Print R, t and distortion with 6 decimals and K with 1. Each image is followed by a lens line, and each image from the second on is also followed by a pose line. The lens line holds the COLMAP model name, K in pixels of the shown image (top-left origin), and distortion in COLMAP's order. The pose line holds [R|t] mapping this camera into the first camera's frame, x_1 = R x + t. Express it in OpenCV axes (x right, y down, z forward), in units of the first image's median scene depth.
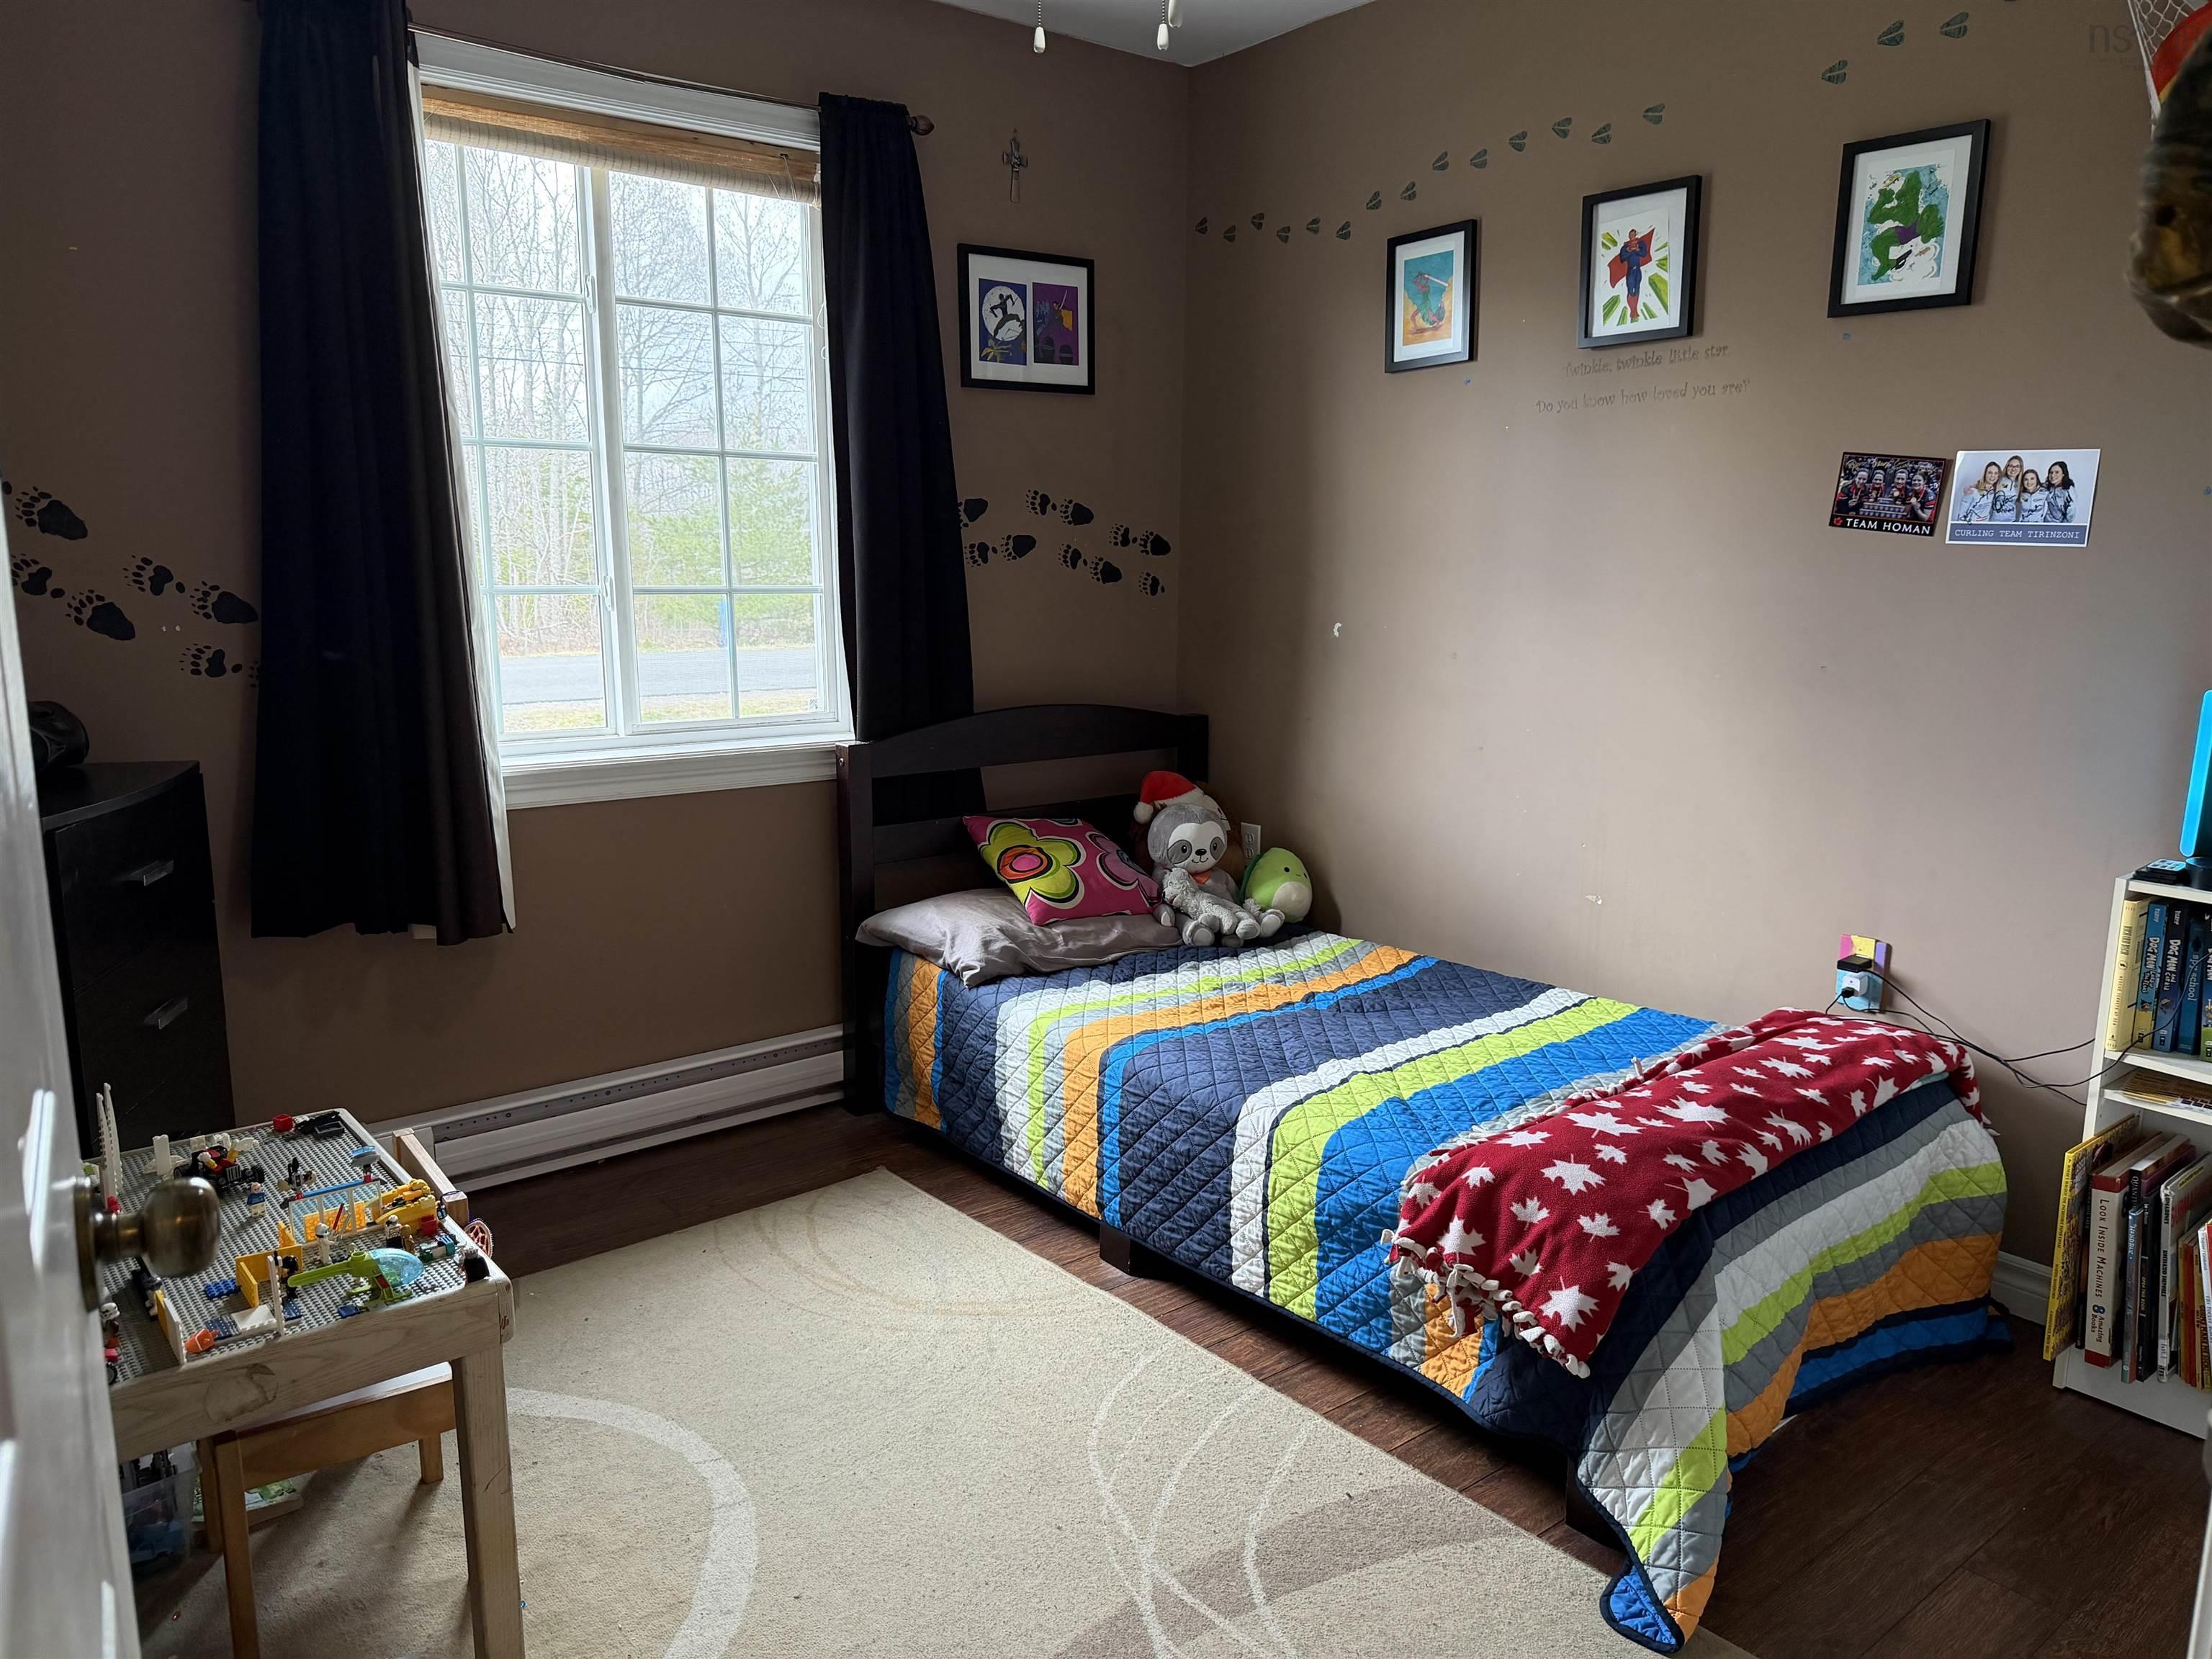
lens RADIAL K [[1537.8, 0, 1094.2], [0, 1537.8, 830.2], [0, 0, 1]] dist [0.051612, -0.062017]
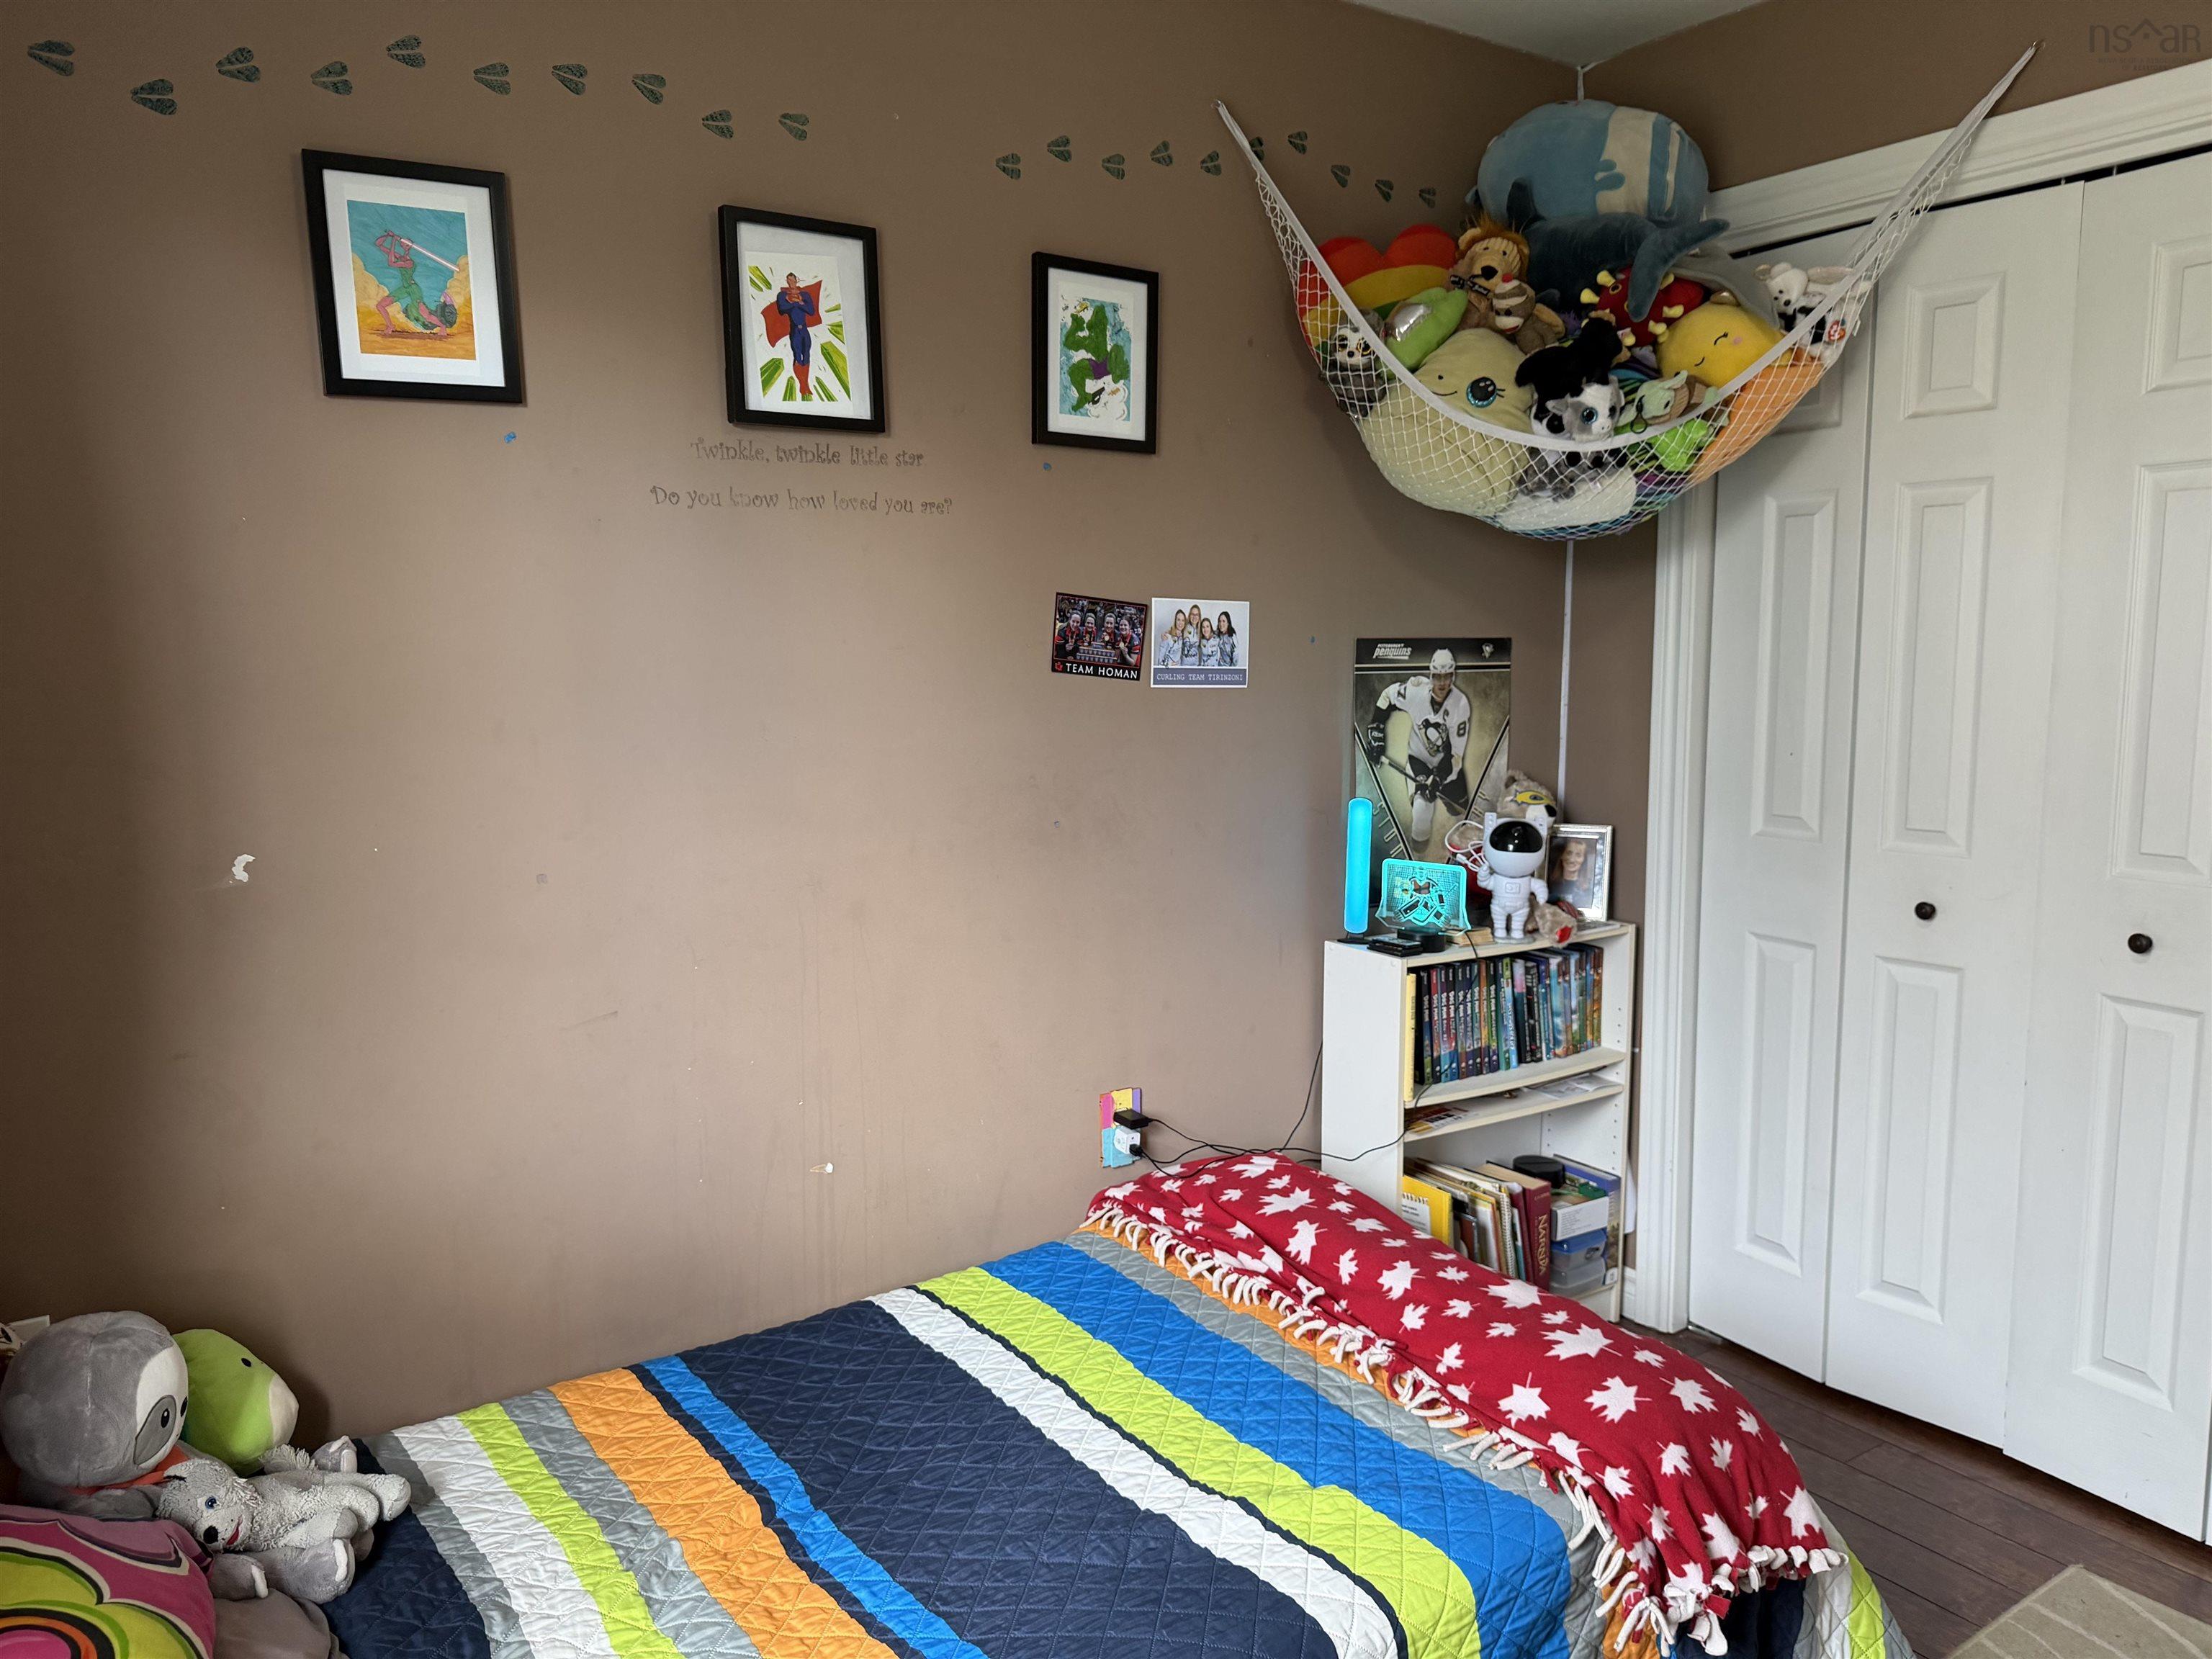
lens RADIAL K [[1537.8, 0, 1108.9], [0, 1537.8, 866.9], [0, 0, 1]] dist [0.051612, -0.062017]
pose [[0.114120, -0.148582, 0.982293, -0.441591], [0.183504, 0.974892, 0.126144, -0.196205], [-0.976372, 0.165860, 0.138520, 0.880426]]
